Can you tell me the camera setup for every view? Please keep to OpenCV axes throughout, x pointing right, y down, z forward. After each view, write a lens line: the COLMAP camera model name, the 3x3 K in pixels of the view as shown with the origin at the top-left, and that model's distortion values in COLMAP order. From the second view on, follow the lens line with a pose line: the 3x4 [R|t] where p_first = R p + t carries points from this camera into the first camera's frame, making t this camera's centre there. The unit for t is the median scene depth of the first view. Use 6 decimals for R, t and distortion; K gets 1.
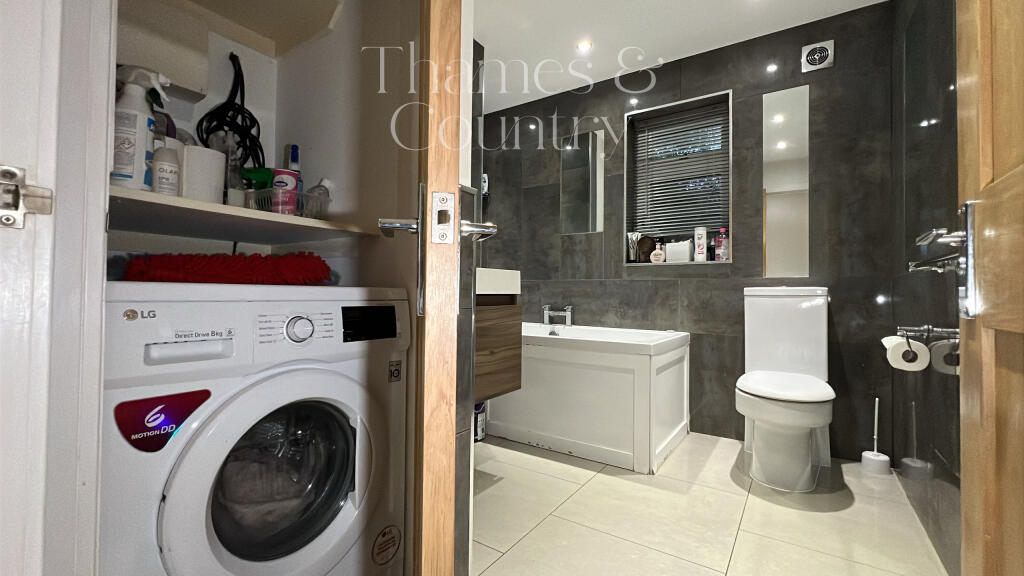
lens RADIAL K [[411.6, 0, 506.8], [0, 411.6, 285.1], [0, 0, 1]] dist [-0.002200, 0.001022]
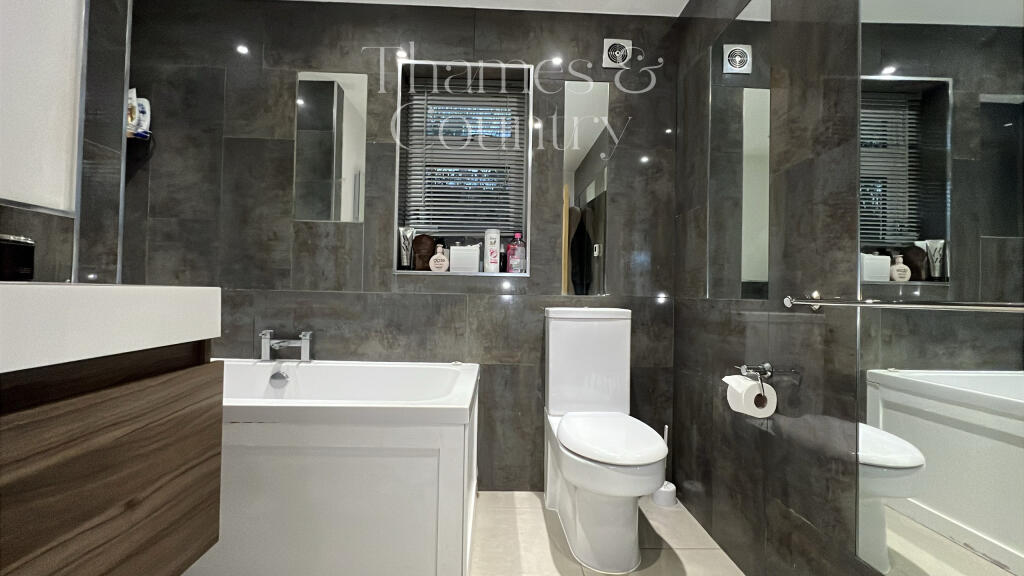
lens RADIAL K [[422.8, 0, 504.4], [0, 422.8, 286.6], [0, 0, 1]] dist [-0.001872, 0.000022]
pose [[0.802961, 0.014134, 0.595865, 0.003770], [-0.019915, 0.999797, 0.003122, -0.030490], [-0.595699, -0.014373, 0.803079, 0.301846]]
